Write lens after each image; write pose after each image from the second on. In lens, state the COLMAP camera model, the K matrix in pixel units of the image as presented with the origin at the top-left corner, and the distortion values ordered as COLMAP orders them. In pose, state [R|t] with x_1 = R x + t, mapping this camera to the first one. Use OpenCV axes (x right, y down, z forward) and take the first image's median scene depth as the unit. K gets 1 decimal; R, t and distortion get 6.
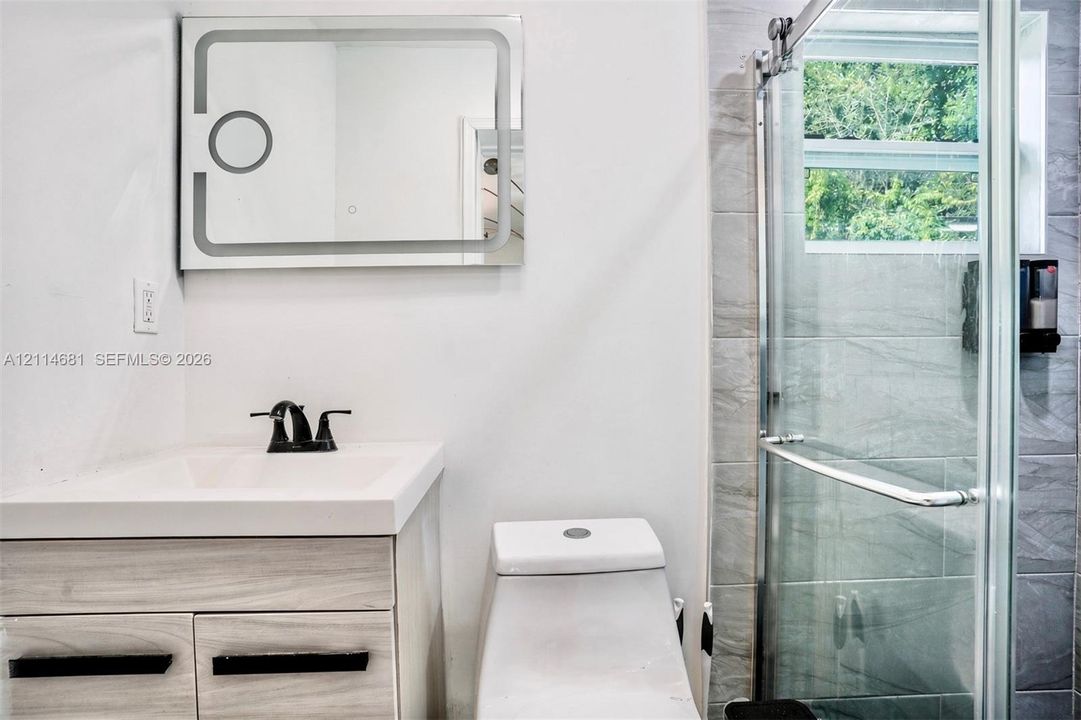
lens RADIAL K [[526.9, 0, 540.5], [0, 526.9, 360.0], [0, 0, 1]] dist [-0.072464, 0.028090]
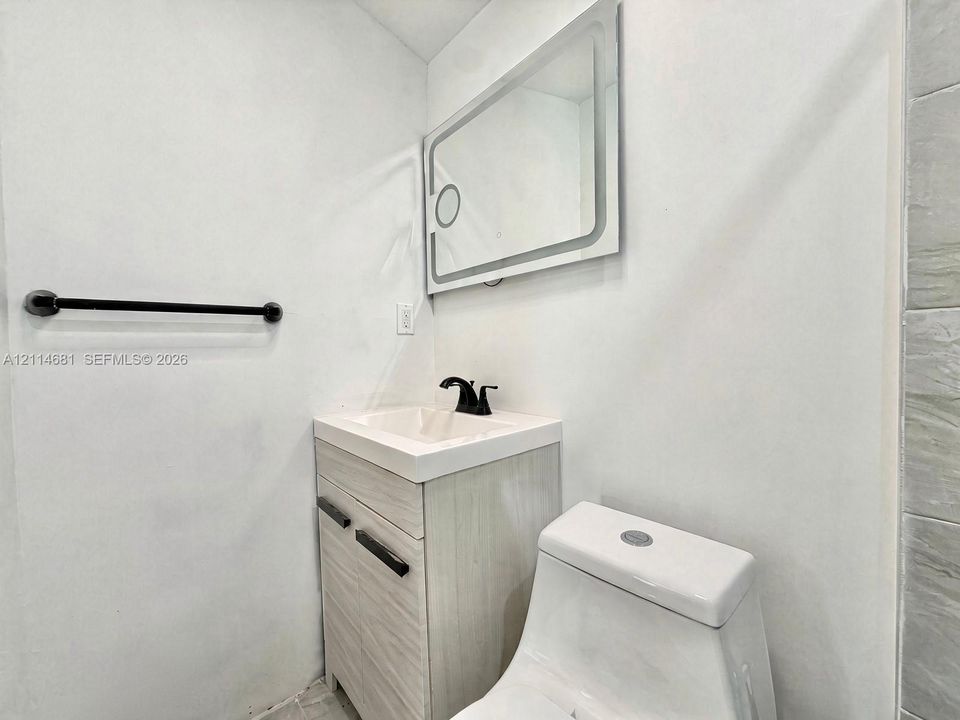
lens RADIAL K [[385.9, 0, 480.0], [0, 385.9, 360.0], [0, 0, 1]] dist [0.000607, -0.000193]
pose [[0.629738, 0.017818, -0.776603, 0.377569], [0.011479, 0.999414, 0.032238, -0.004251], [0.776723, -0.029216, 0.629164, 0.337364]]
